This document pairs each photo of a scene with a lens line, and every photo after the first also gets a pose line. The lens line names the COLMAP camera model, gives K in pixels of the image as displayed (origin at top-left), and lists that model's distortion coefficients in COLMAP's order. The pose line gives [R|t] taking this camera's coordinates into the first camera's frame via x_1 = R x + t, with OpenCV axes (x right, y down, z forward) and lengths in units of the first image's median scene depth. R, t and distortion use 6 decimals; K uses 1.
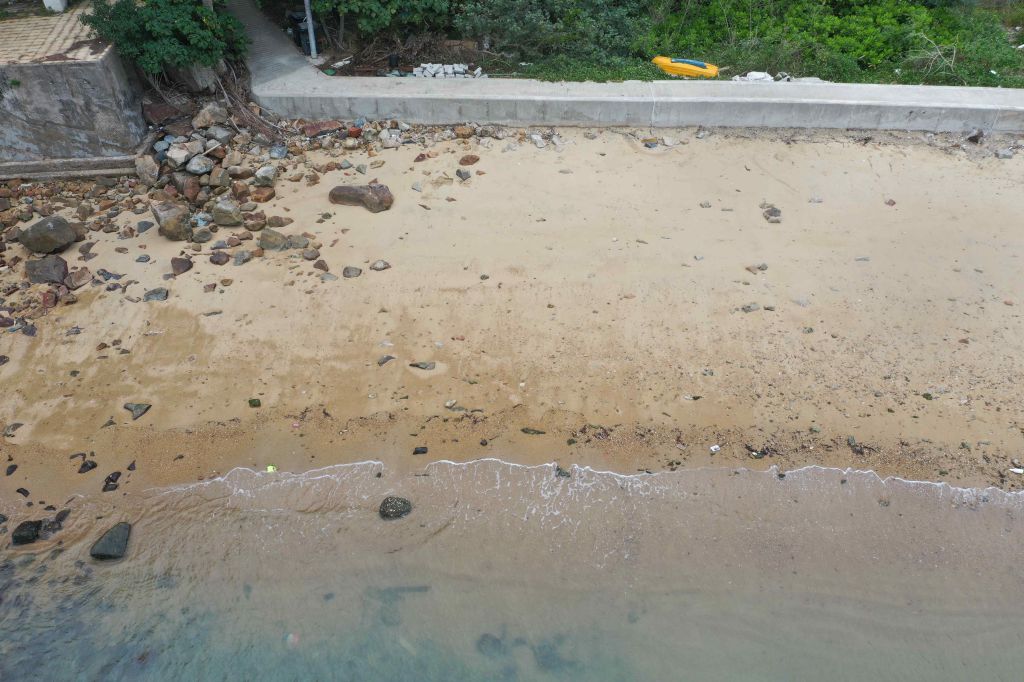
lens RADIAL K [[792.1, 0, 514.1], [0, 792.1, 340.2], [0, 0, 1]] dist [-0.014268, 0.008416]
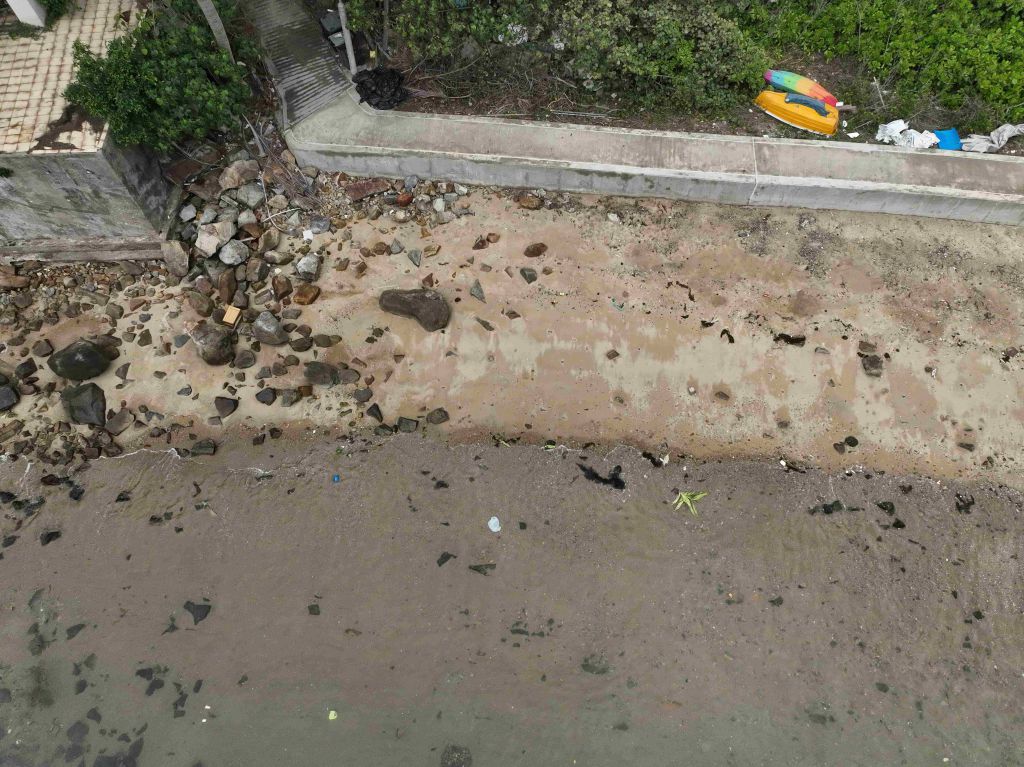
lens RADIAL K [[717.6, 0, 518.7], [0, 717.6, 384.1], [0, 0, 1]] dist [0.003508, 0.015381]
pose [[0.998254, 0.051838, -0.028315, -0.047236], [-0.037939, 0.930123, 0.365282, -0.401932], [0.045272, -0.363570, 0.930466, 0.211066]]
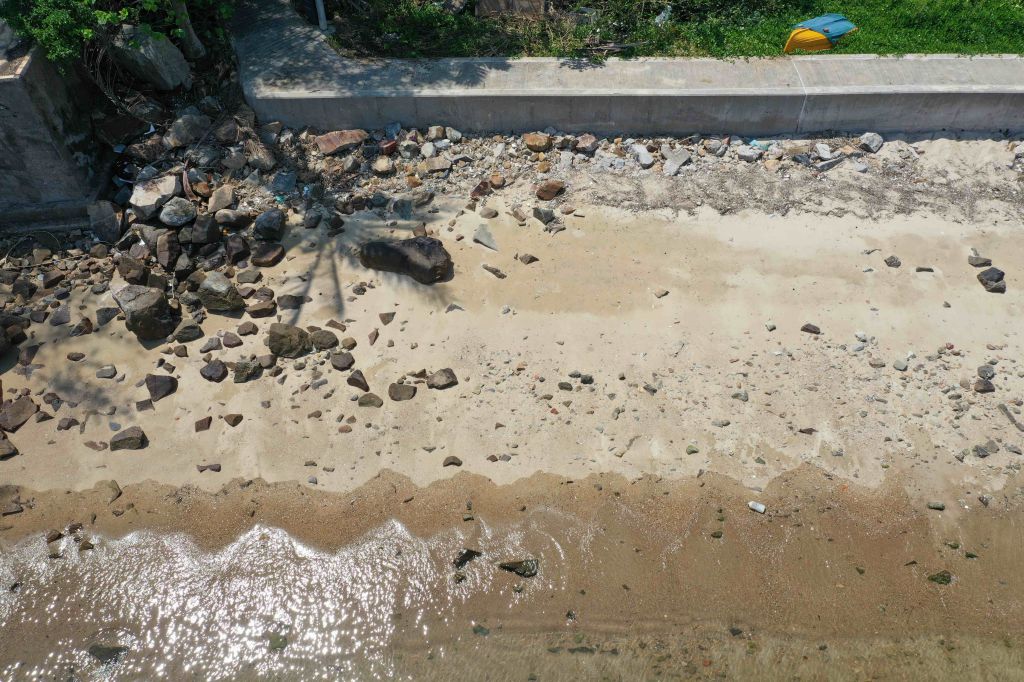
lens RADIAL K [[792.1, 0, 515.0], [0, 792.1, 335.5], [0, 0, 1]] dist [-0.014268, 0.008416]
pose [[0.999634, -0.021904, -0.015873, -0.084182], [0.023953, 0.989412, 0.143141, -0.211131], [0.012570, -0.143469, 0.989575, 0.283633]]
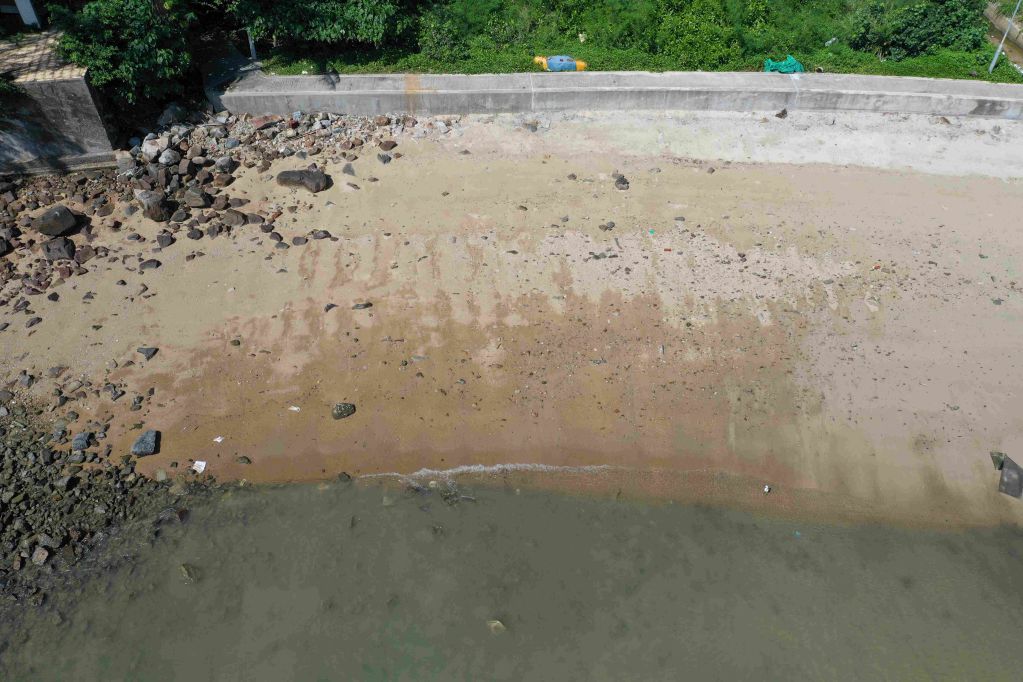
lens RADIAL K [[791.3, 0, 515.0], [0, 791.3, 344.2], [0, 0, 1]] dist [-0.014268, 0.008416]
pose [[0.996194, -0.050237, 0.071230, 0.041741], [0.044457, 0.995760, 0.080529, -0.004531], [-0.074973, -0.077056, 0.994204, -0.305436]]
